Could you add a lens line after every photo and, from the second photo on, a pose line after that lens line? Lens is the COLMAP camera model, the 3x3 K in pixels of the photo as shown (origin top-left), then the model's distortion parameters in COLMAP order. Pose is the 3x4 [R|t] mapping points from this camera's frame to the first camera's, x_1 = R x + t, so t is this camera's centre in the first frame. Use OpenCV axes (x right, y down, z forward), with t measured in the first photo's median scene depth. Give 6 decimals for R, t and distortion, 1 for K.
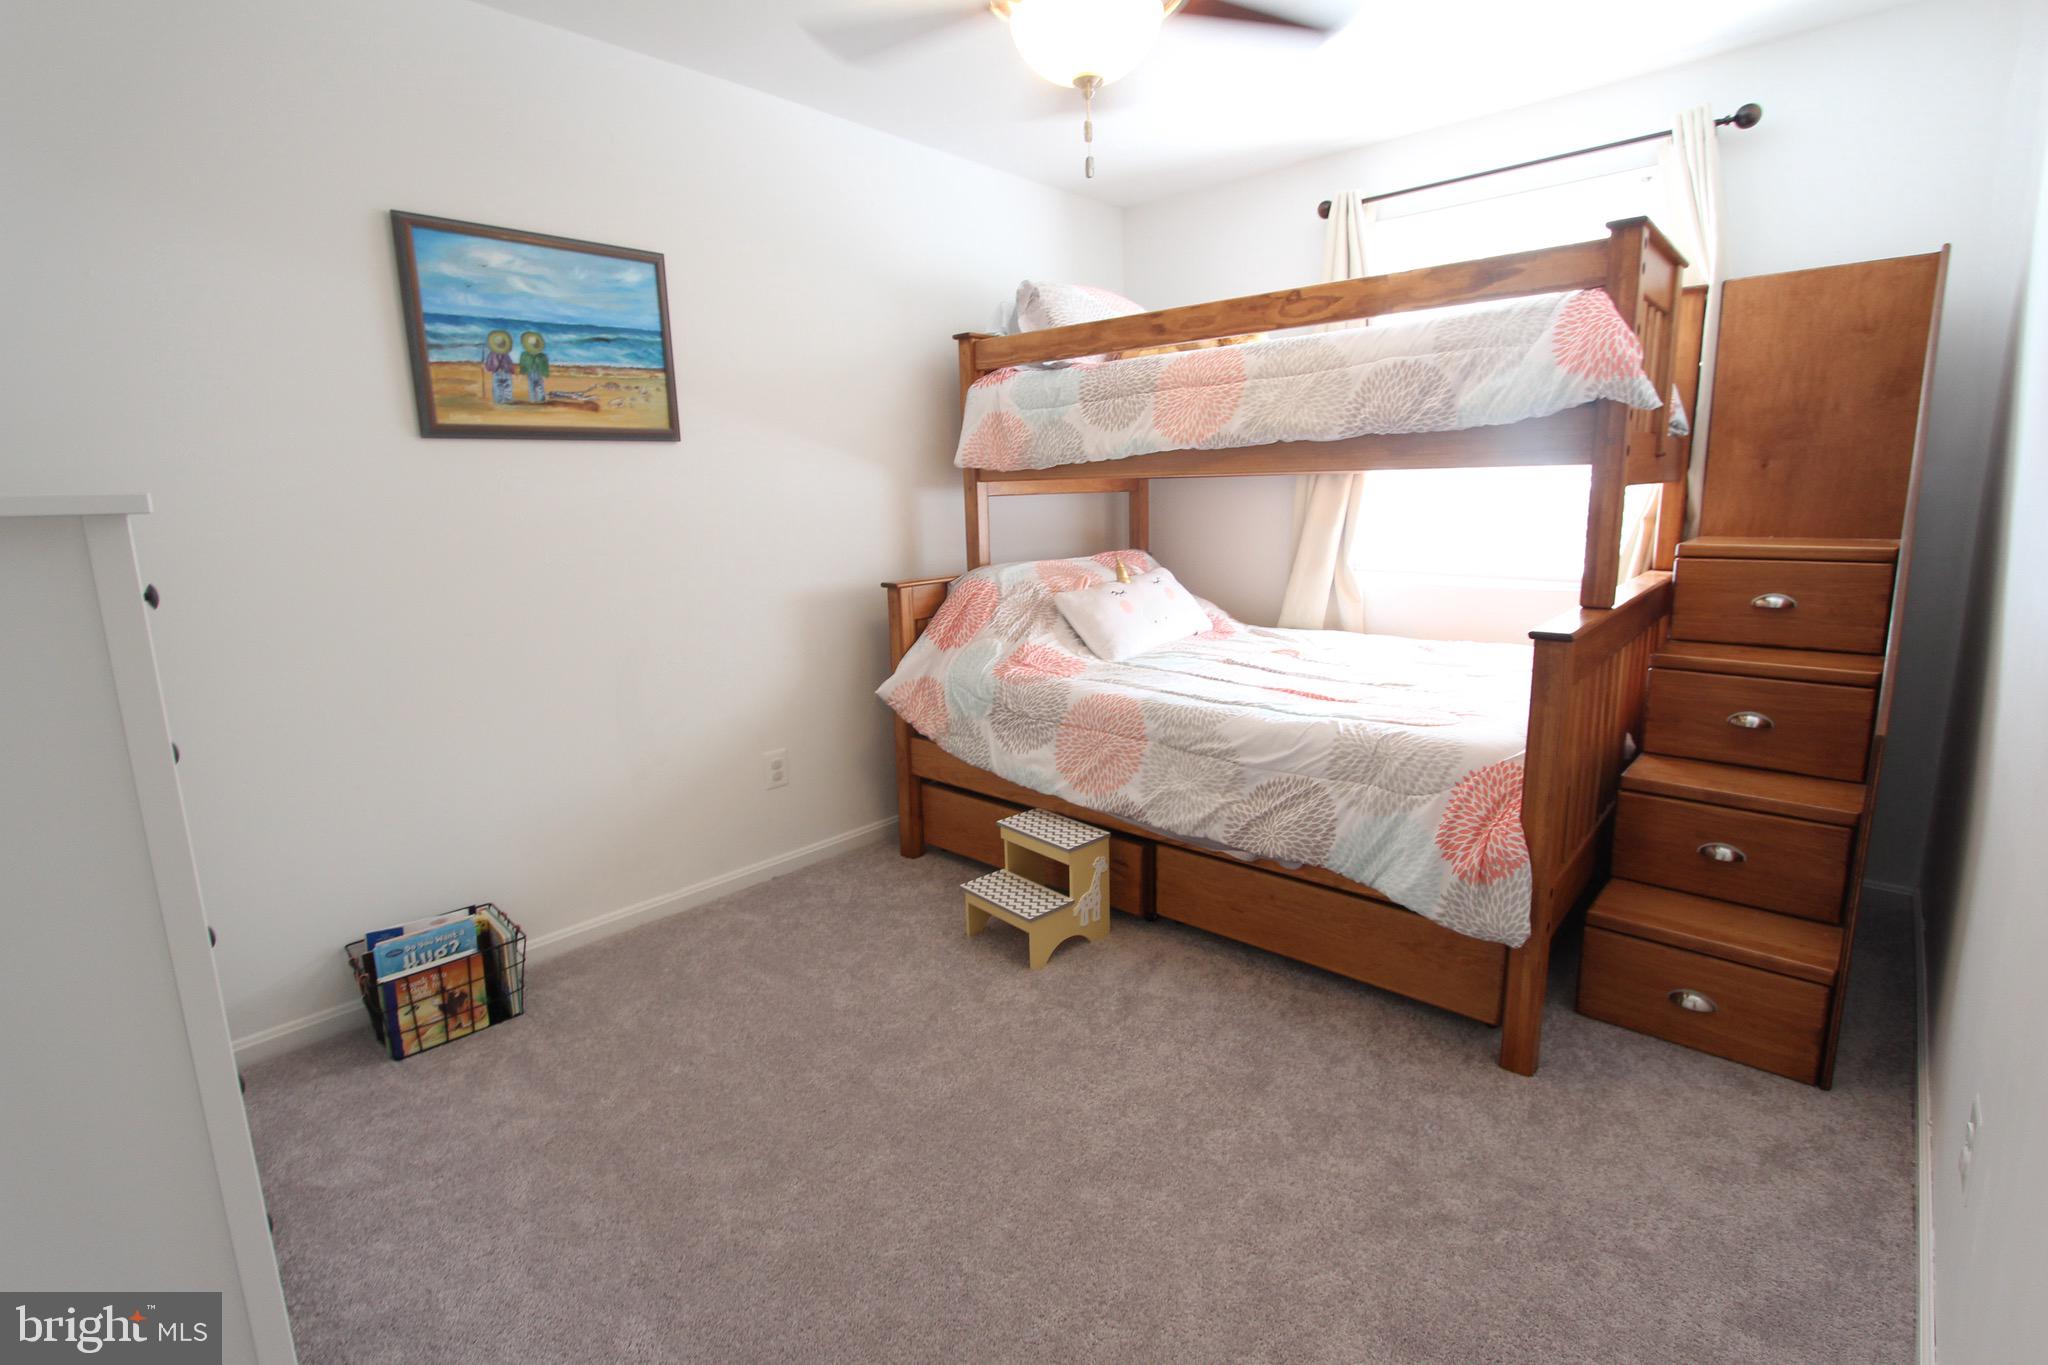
lens RADIAL K [[938.5, 0, 1029.3], [0, 938.5, 669.5], [0, 0, 1]] dist [-0.026505, 0.005833]
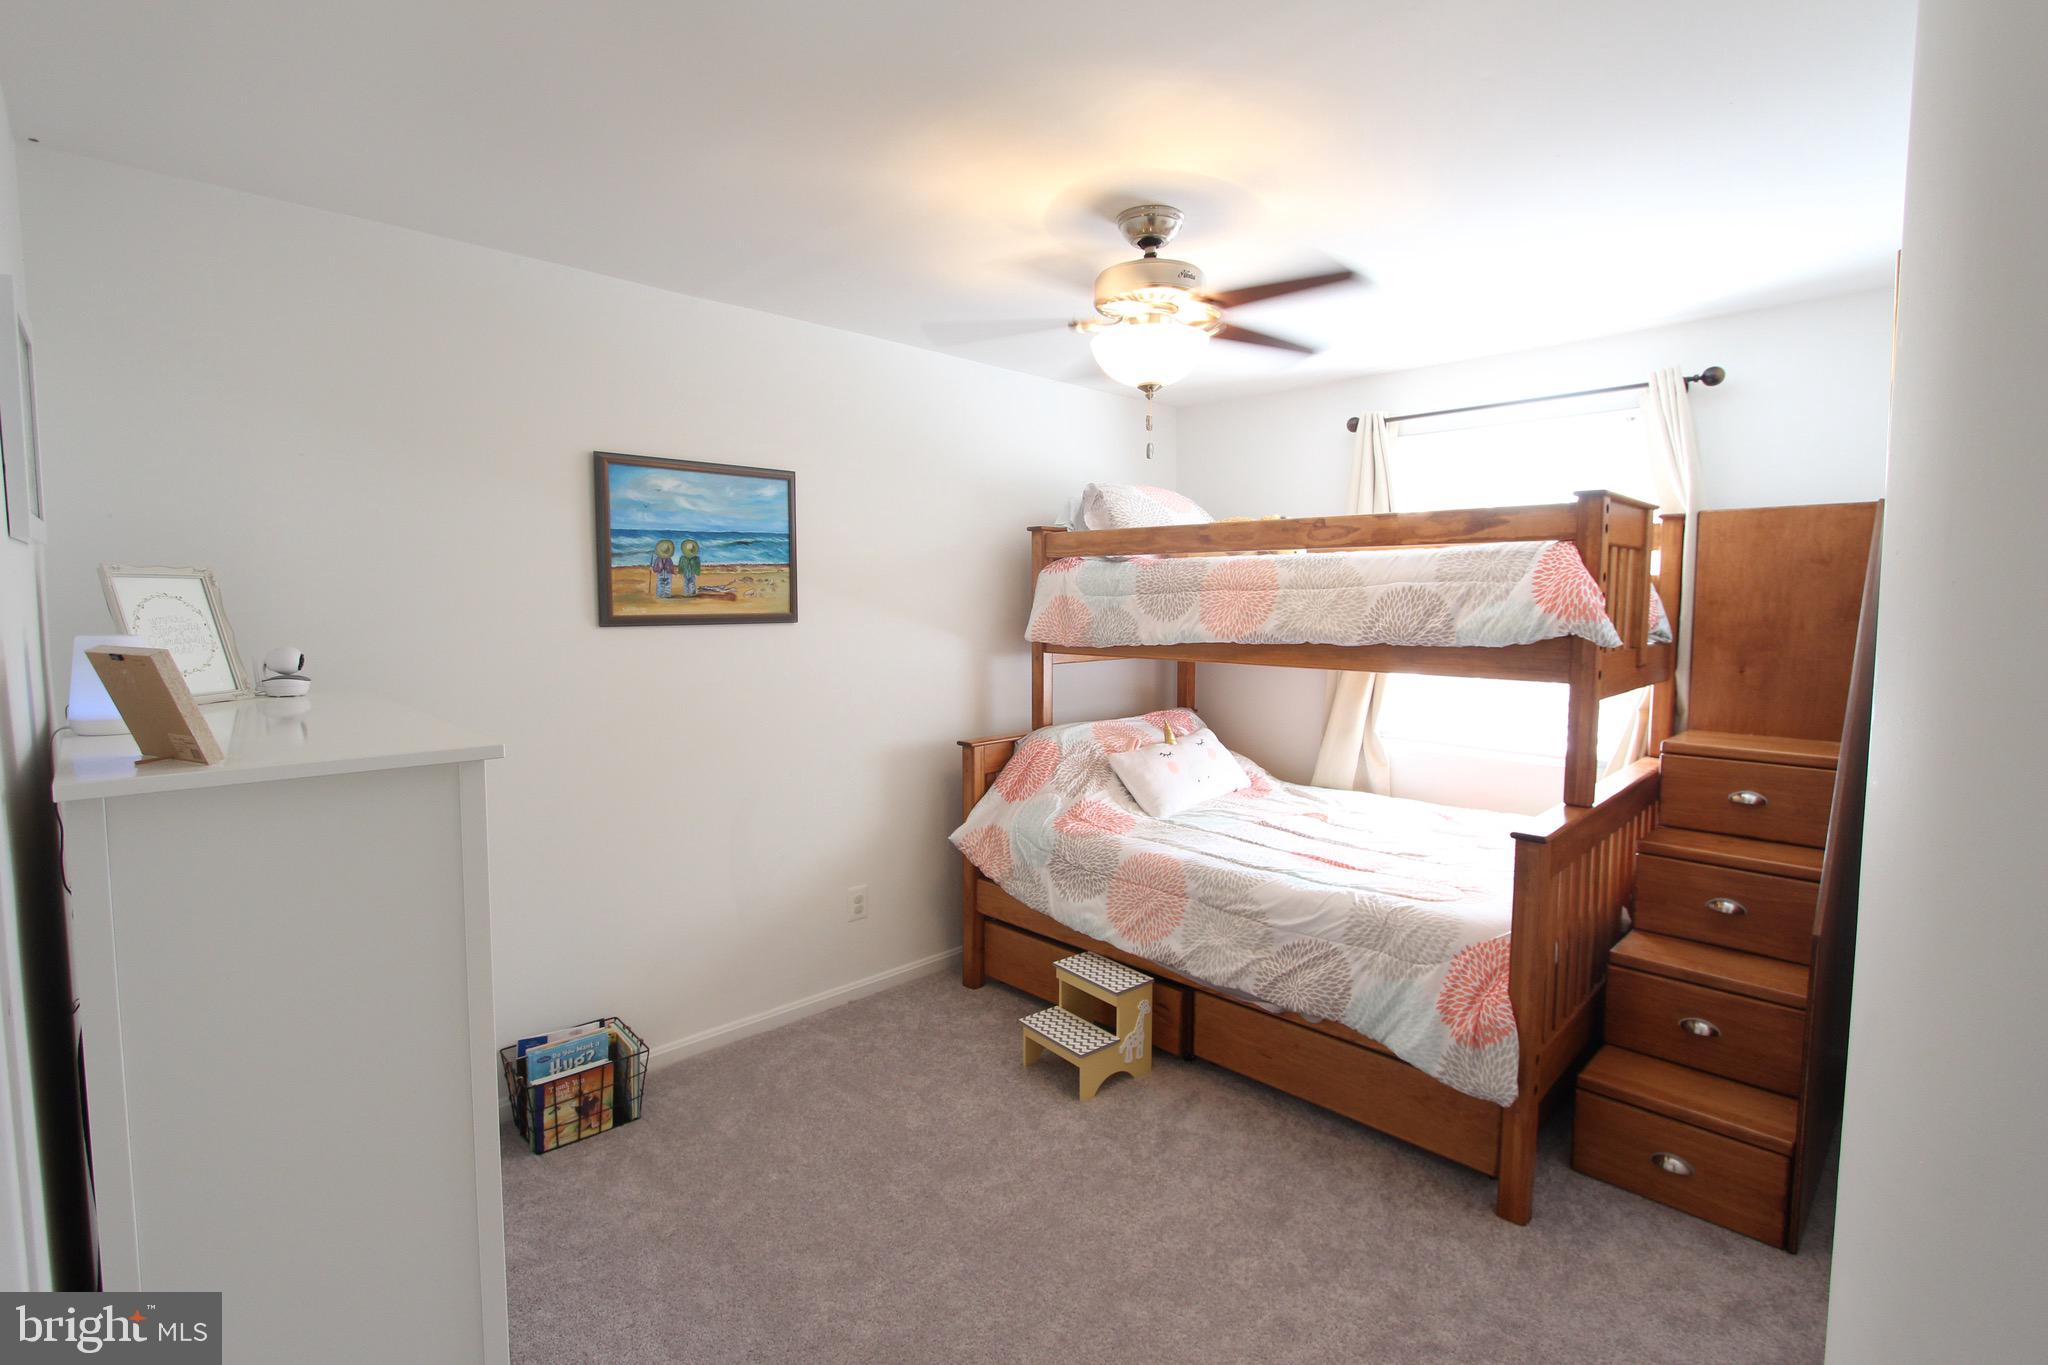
lens RADIAL K [[938.5, 0, 1029.3], [0, 938.5, 669.5], [0, 0, 1]] dist [-0.026505, 0.005833]
pose [[0.998174, 0.030929, -0.051876, -0.019189], [-0.036561, 0.993104, -0.111394, -0.075495], [0.048073, 0.113087, 0.992421, -0.194546]]
